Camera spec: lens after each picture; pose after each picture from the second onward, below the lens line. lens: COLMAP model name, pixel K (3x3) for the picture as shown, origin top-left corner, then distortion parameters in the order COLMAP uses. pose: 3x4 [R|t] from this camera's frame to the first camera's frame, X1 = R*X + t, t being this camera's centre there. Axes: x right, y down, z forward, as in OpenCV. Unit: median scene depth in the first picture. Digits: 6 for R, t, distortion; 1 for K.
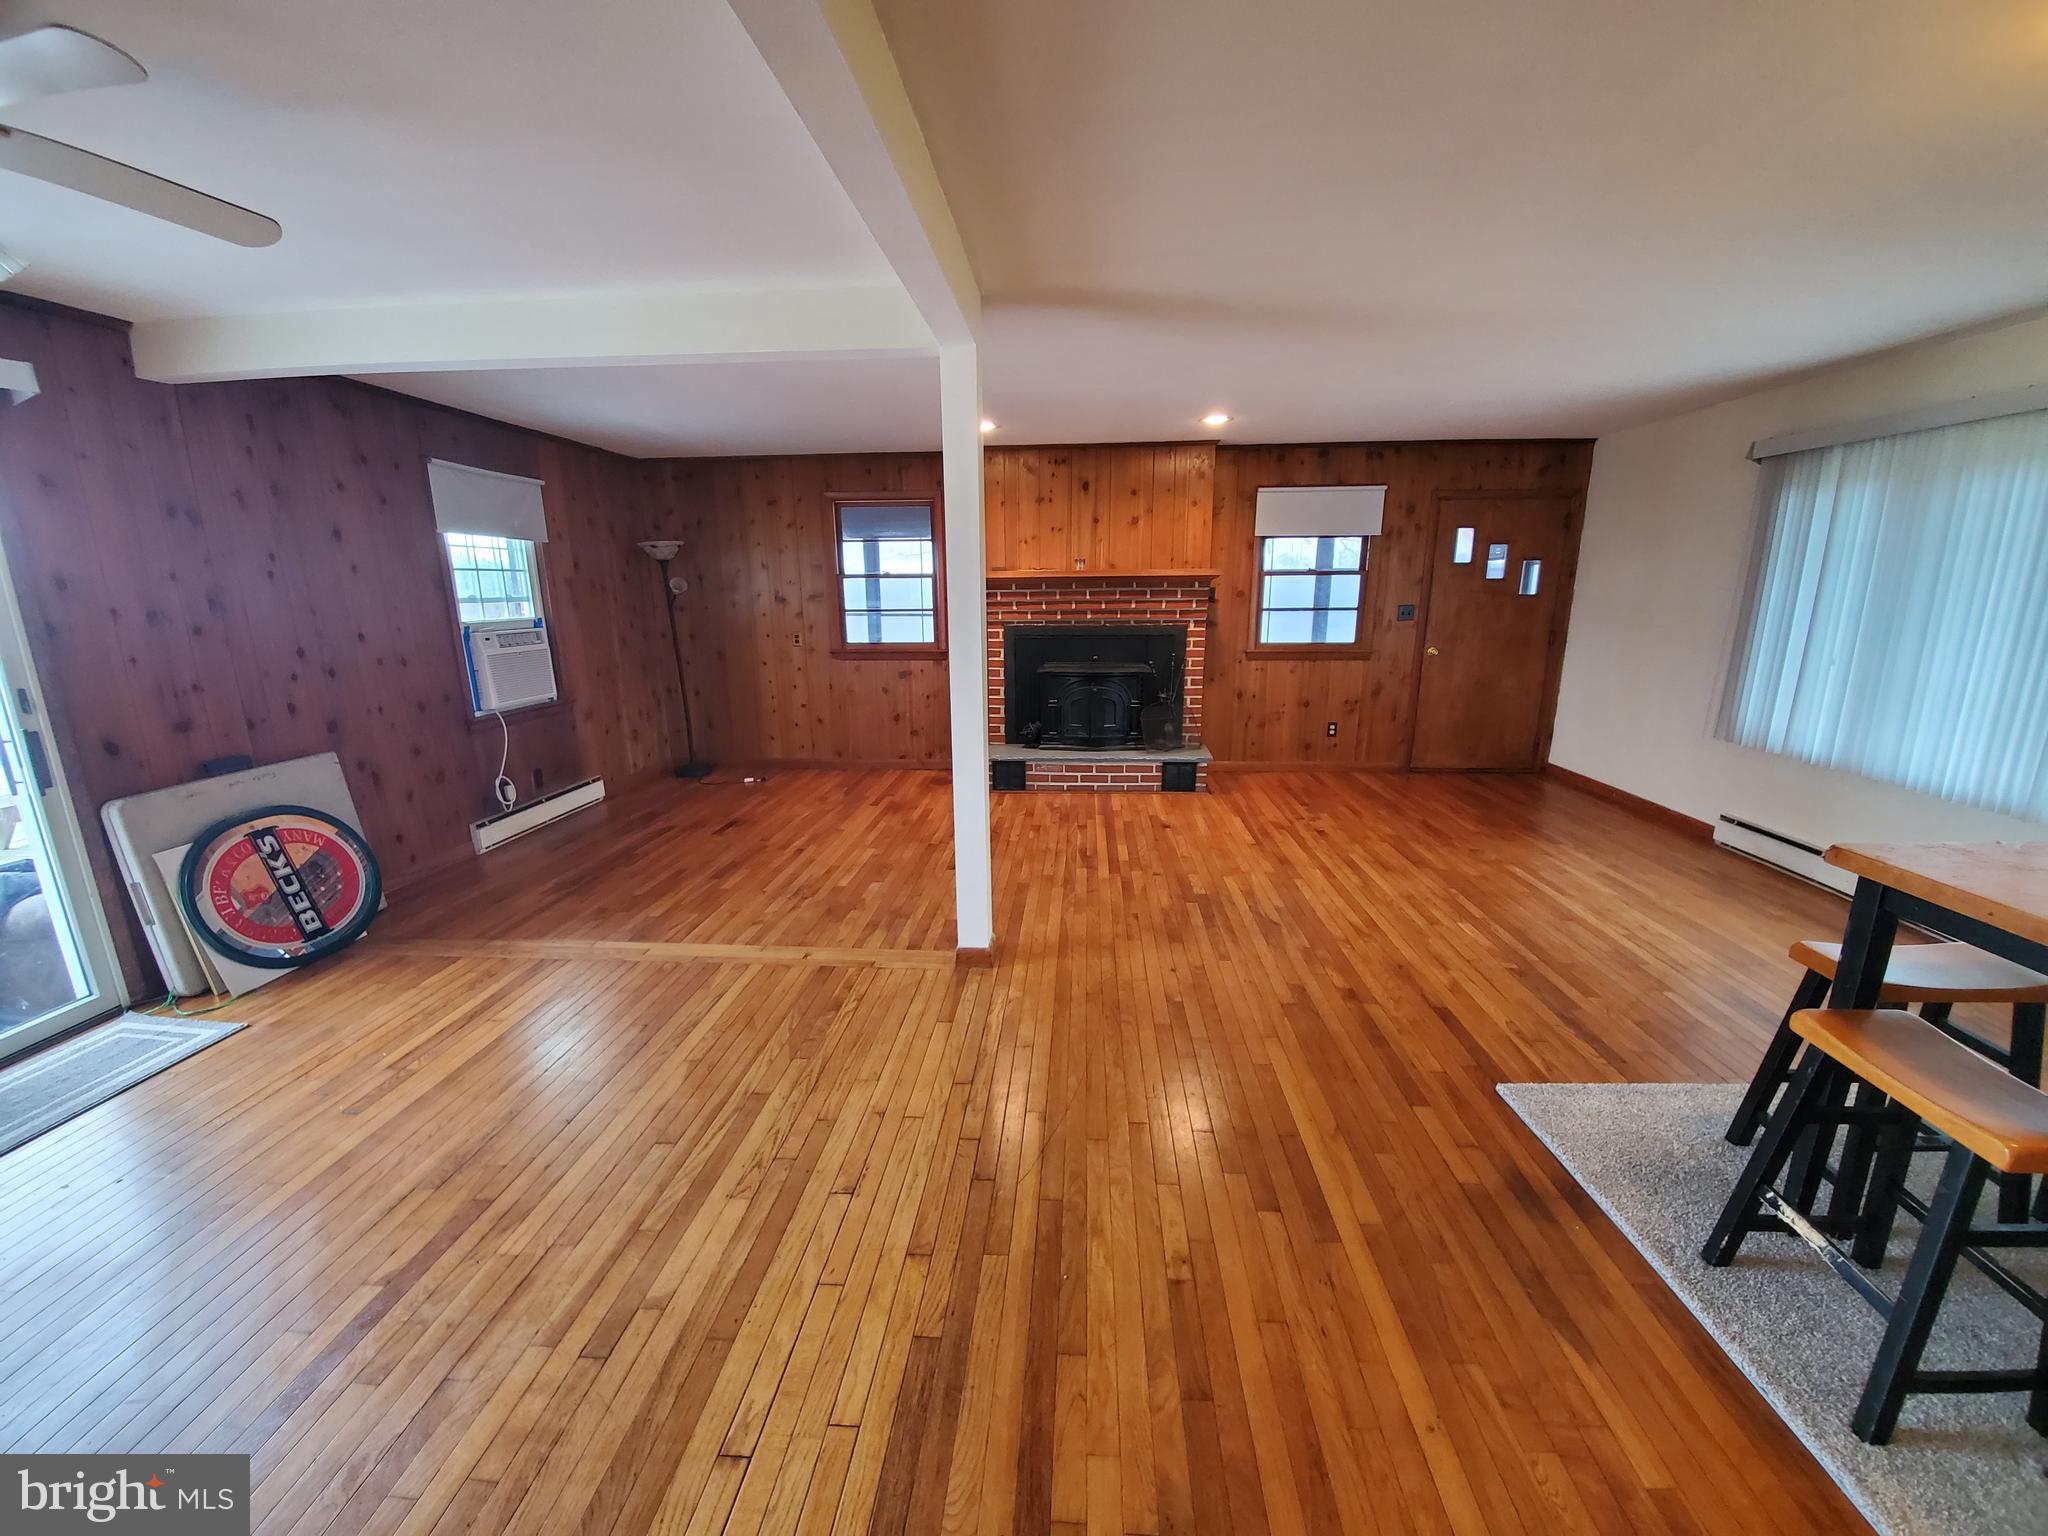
lens RADIAL K [[812.9, 0, 1028.0], [0, 812.9, 792.1], [0, 0, 1]] dist [0.014728, -0.017513]
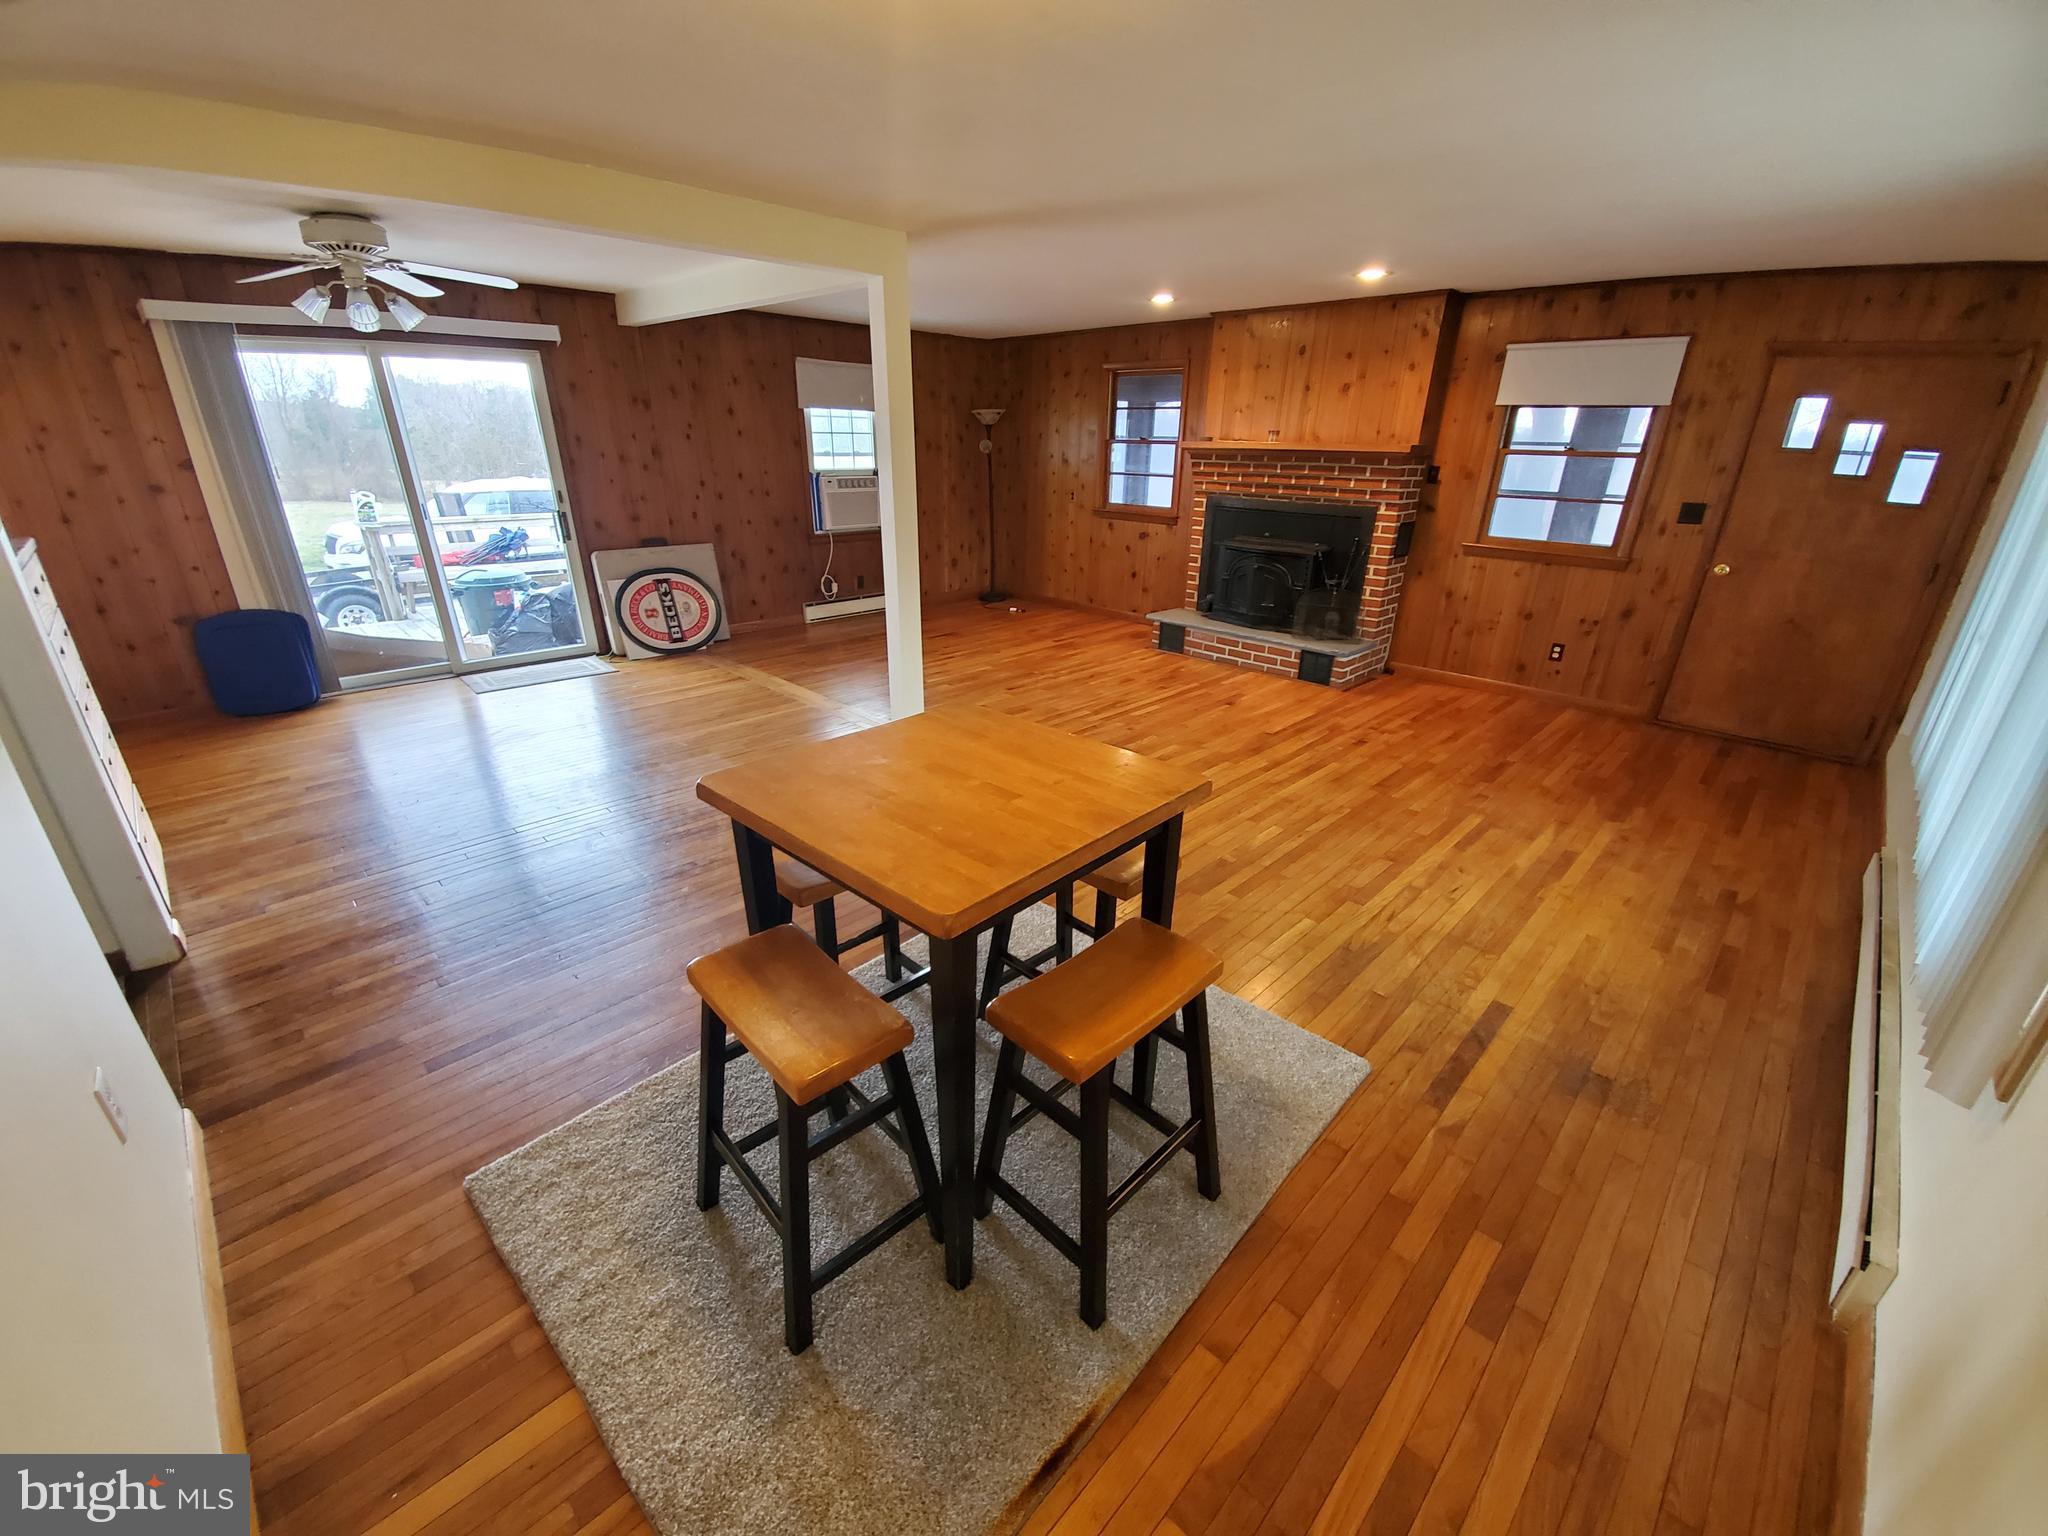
lens RADIAL K [[812.9, 0, 1028.0], [0, 812.9, 792.1], [0, 0, 1]] dist [0.014728, -0.017513]
pose [[0.759857, 0.278944, -0.587203, 0.545526], [-0.180450, 0.958271, 0.221708, -0.030359], [0.624544, -0.062505, 0.778485, 0.012833]]
